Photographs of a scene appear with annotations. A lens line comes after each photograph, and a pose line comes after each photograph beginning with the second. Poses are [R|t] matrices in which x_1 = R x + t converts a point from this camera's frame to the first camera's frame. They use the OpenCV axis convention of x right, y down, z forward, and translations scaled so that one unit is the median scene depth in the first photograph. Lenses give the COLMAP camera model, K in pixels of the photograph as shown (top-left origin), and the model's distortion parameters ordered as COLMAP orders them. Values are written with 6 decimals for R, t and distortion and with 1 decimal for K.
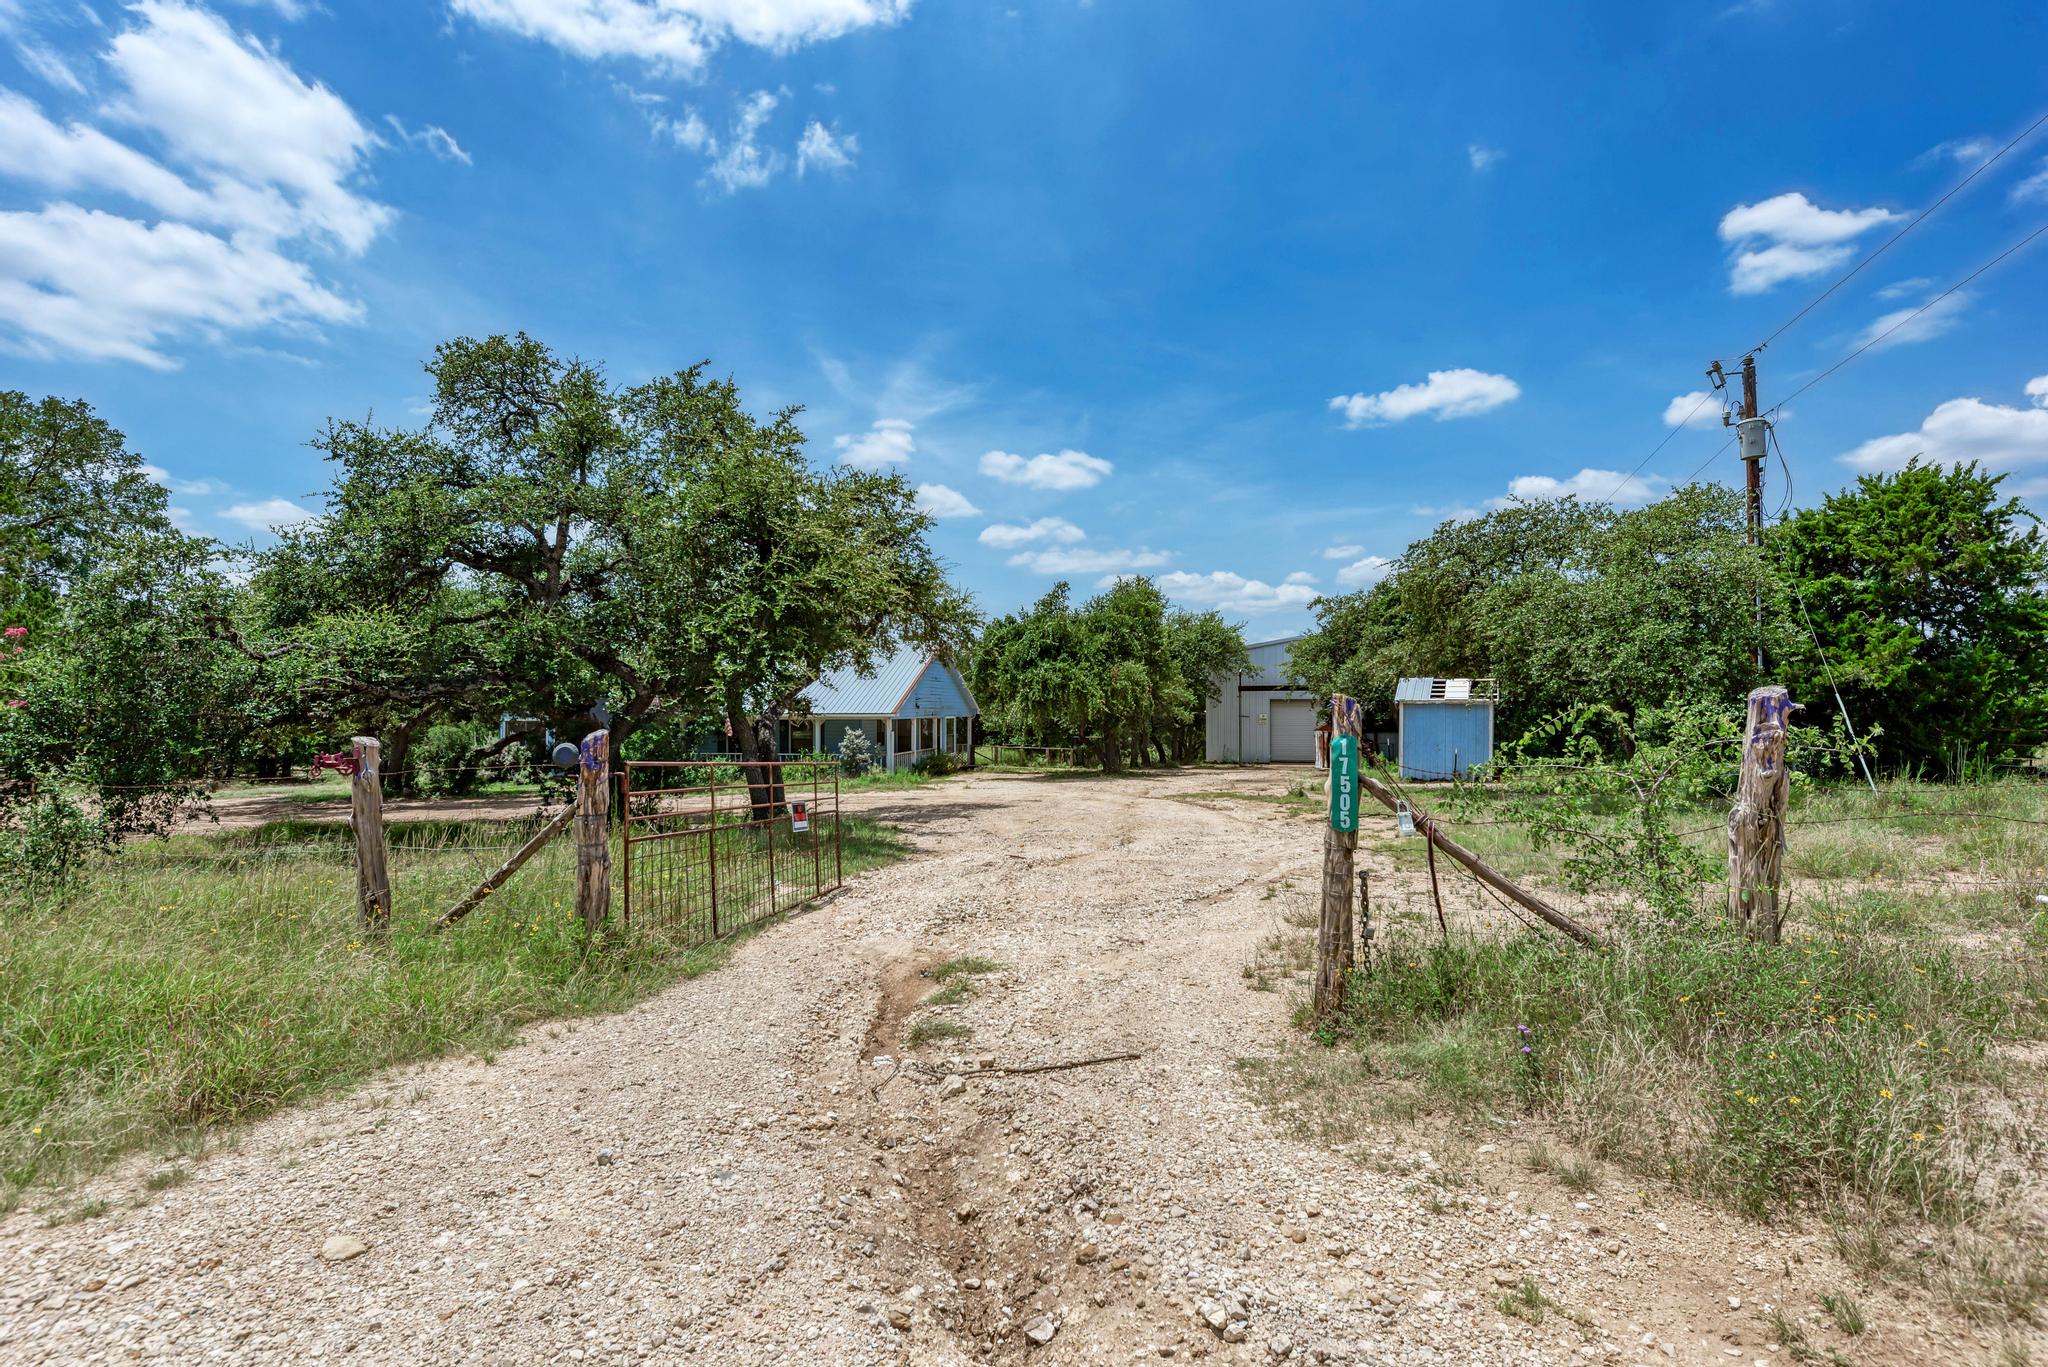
lens RADIAL K [[1002.4, 0, 1029.4], [0, 1002.4, 690.9], [0, 0, 1]] dist [0.001669, 0.000323]
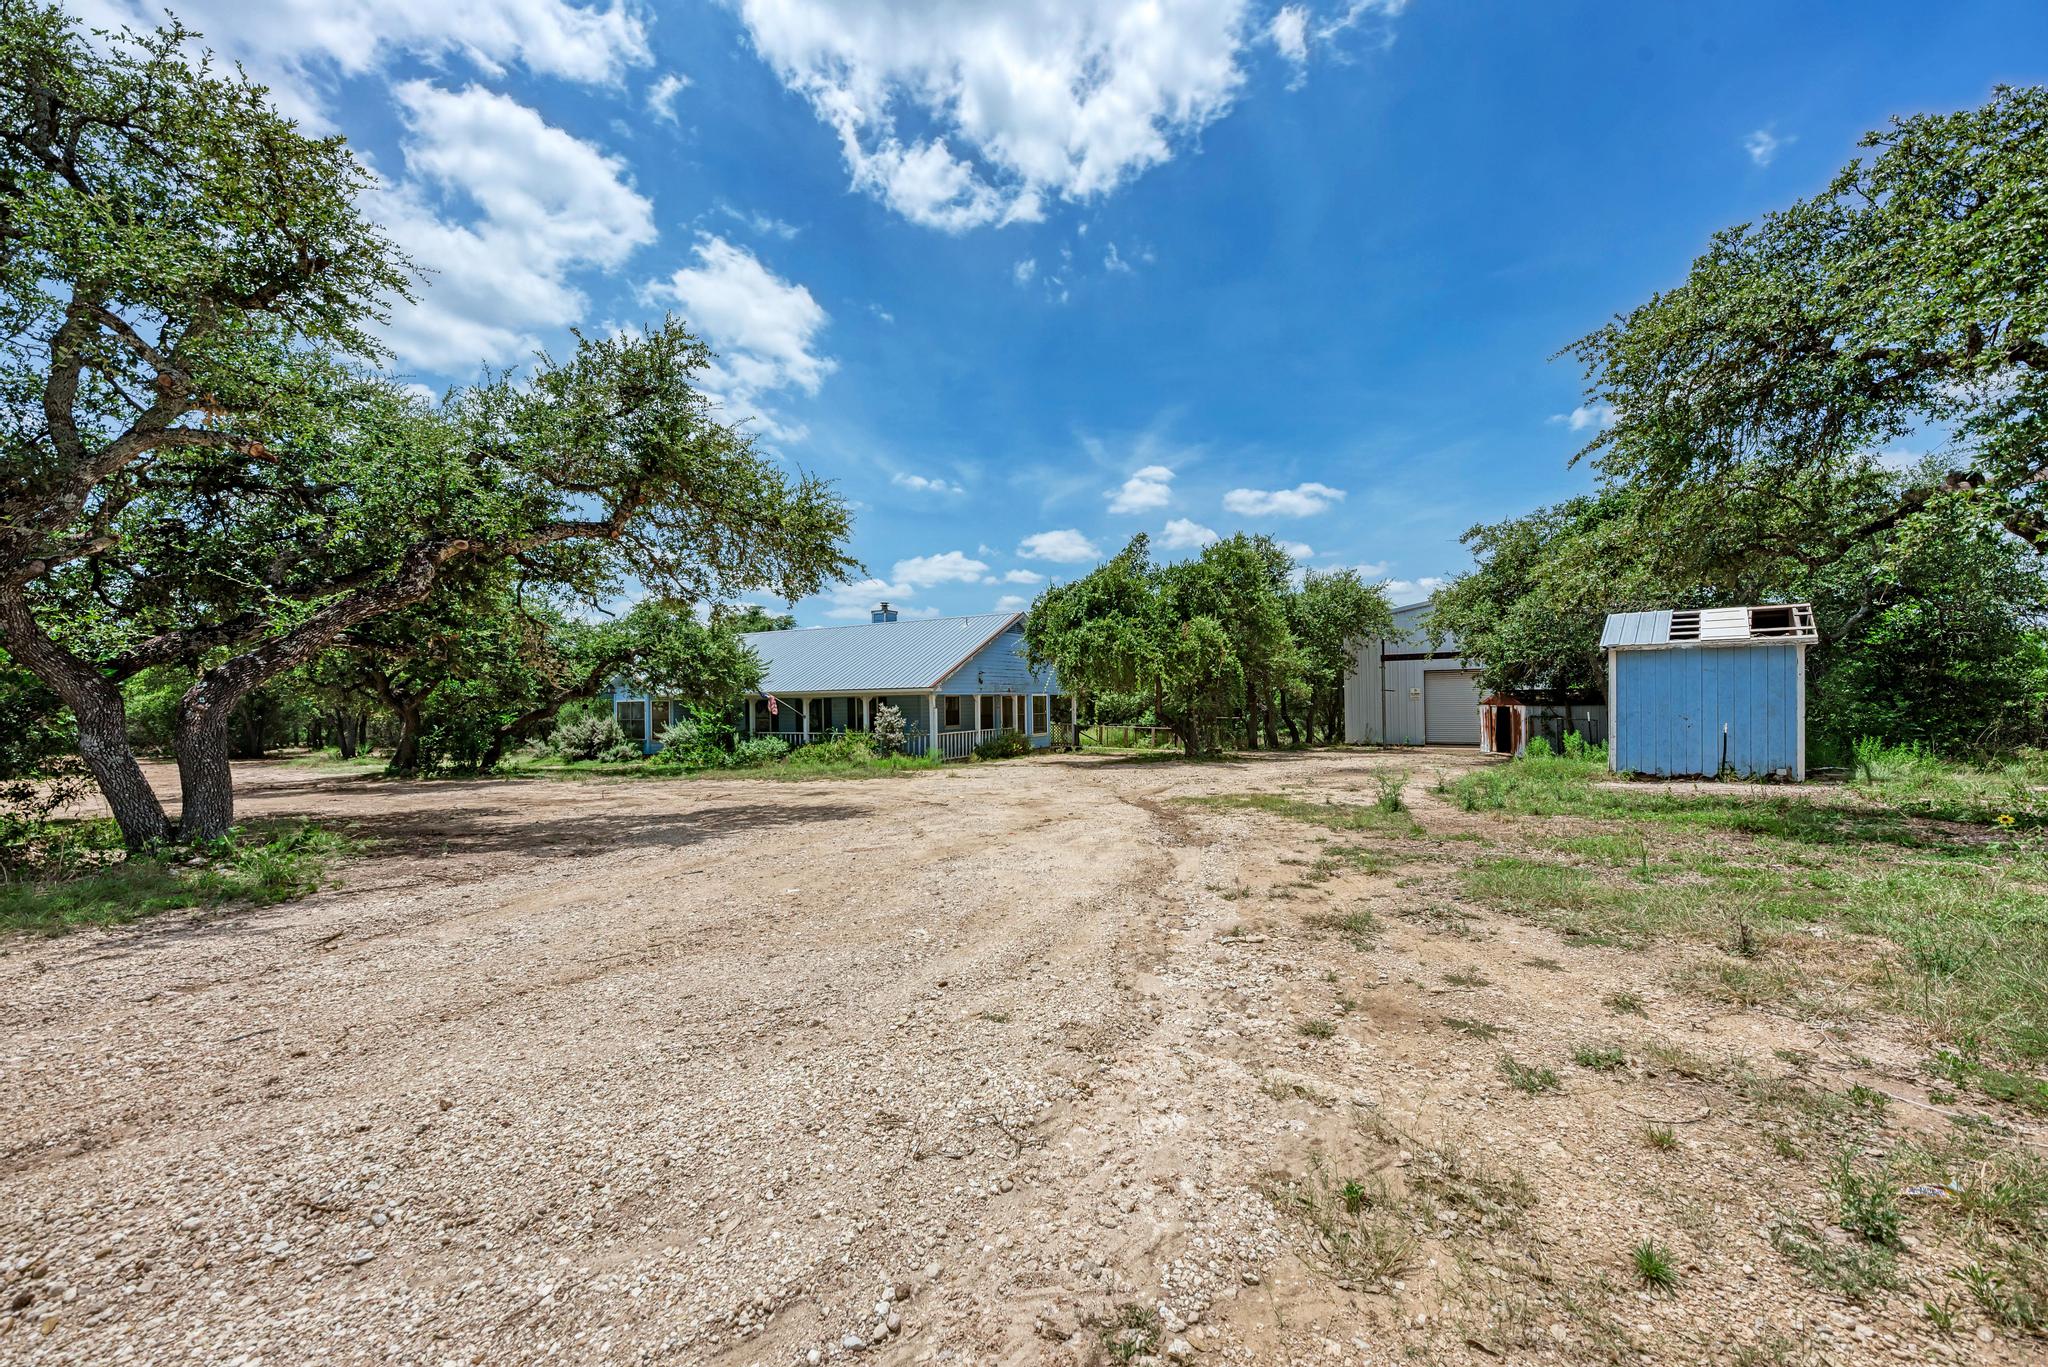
lens RADIAL K [[769.0, 0, 1009.3], [0, 769.0, 689.4], [0, 0, 1]] dist [0.000544, 0.000074]
pose [[0.954156, -0.014831, -0.298942, 0.127238], [0.015344, 0.999882, -0.000633, 0.024293], [0.298916, -0.003983, 0.954271, 0.352365]]
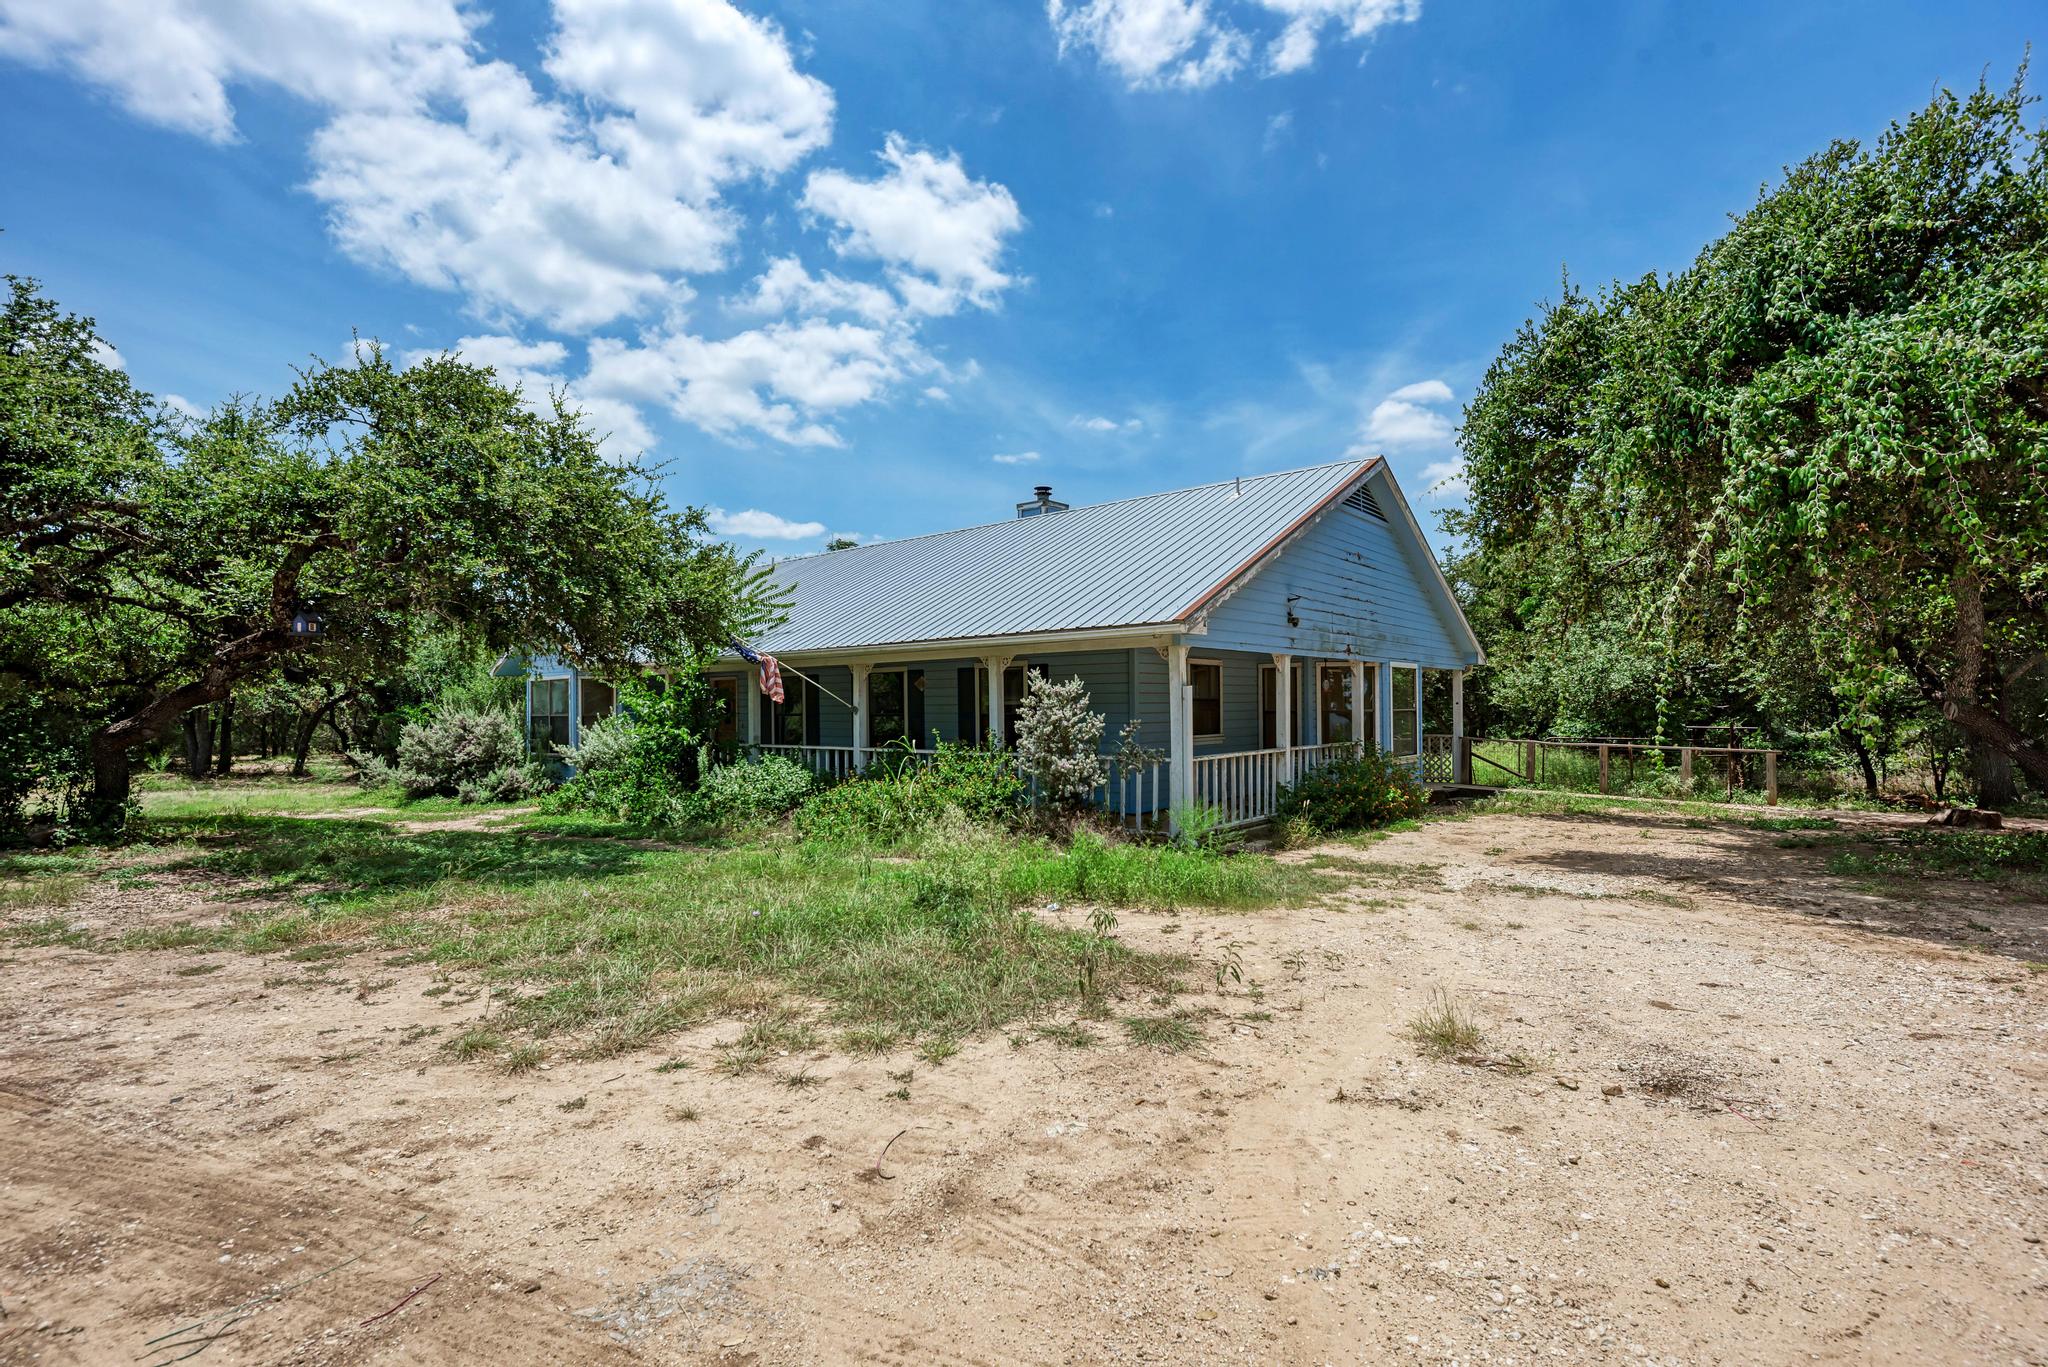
lens RADIAL K [[939.4, 0, 1022.5], [0, 939.4, 694.0], [0, 0, 1]] dist [0.002246, 0.000046]
pose [[0.881930, -0.008894, -0.471297, -0.042588], [0.010932, 0.999939, 0.001588, 0.040589], [0.471255, -0.006553, 0.881973, 0.693483]]
